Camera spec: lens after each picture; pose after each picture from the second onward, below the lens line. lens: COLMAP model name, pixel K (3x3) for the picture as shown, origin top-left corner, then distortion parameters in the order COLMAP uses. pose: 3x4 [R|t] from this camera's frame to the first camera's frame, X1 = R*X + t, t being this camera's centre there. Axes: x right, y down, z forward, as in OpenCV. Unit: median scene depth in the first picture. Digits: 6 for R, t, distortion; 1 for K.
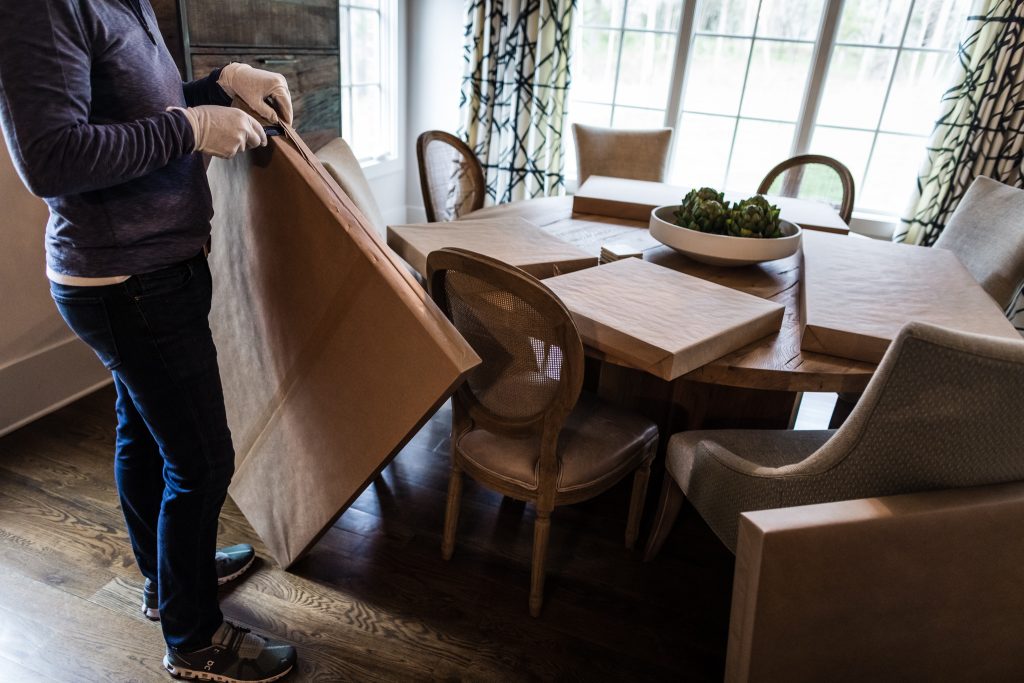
lens RADIAL K [[641.1, 0, 519.8], [0, 641.1, 362.0], [0, 0, 1]] dist [0.004731, -0.002582]
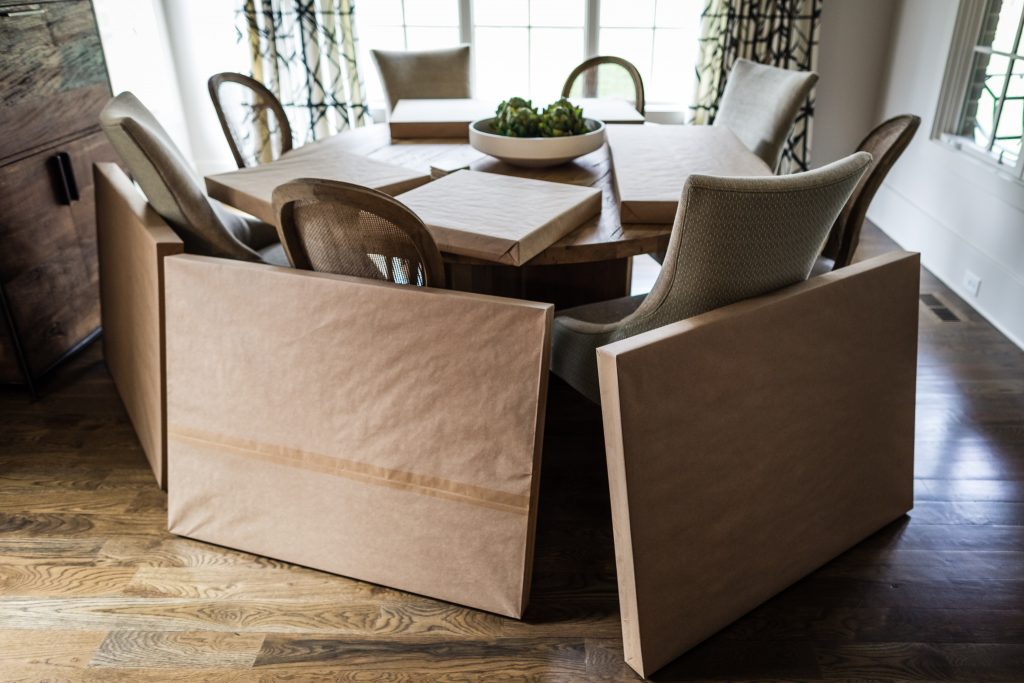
lens RADIAL K [[717.9, 0, 523.6], [0, 717.9, 340.4], [0, 0, 1]] dist [0.006030, -0.004910]
pose [[0.949976, -0.199668, 0.240162, -0.047381], [0.191263, 0.979820, 0.058060, 0.043830], [-0.246908, -0.009222, 0.968995, -0.123321]]
